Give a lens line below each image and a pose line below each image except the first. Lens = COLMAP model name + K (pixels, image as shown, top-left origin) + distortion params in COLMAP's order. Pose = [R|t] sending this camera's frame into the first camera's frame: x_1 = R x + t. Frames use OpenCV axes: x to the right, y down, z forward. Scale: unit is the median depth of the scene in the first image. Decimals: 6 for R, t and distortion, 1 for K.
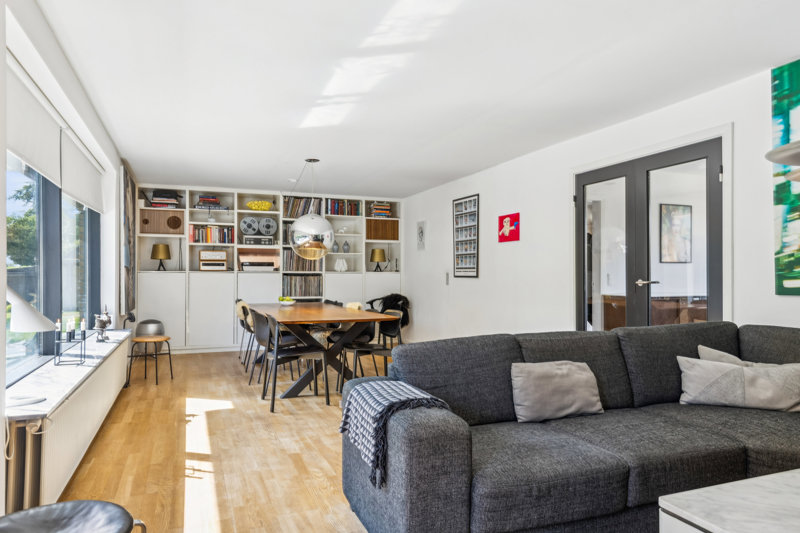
lens RADIAL K [[515.1, 0, 398.2], [0, 515.1, 273.0], [0, 0, 1]] dist [0.000282, -0.001029]
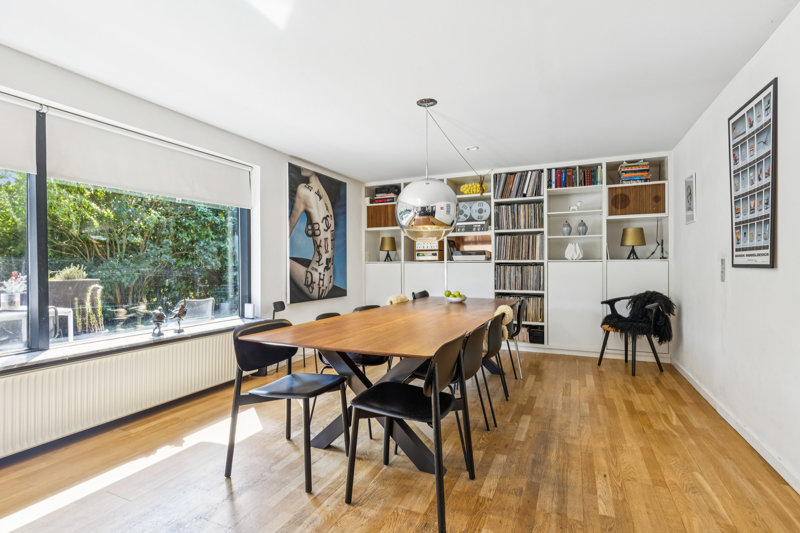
lens RADIAL K [[387.9, 0, 399.1], [0, 387.9, 265.3], [0, 0, 1]] dist [-0.001346, -0.001204]
pose [[0.697206, -0.004902, -0.716854, 0.133497], [0.007856, 0.999969, 0.000803, 0.002986], [0.716828, -0.006191, 0.697223, 0.425299]]
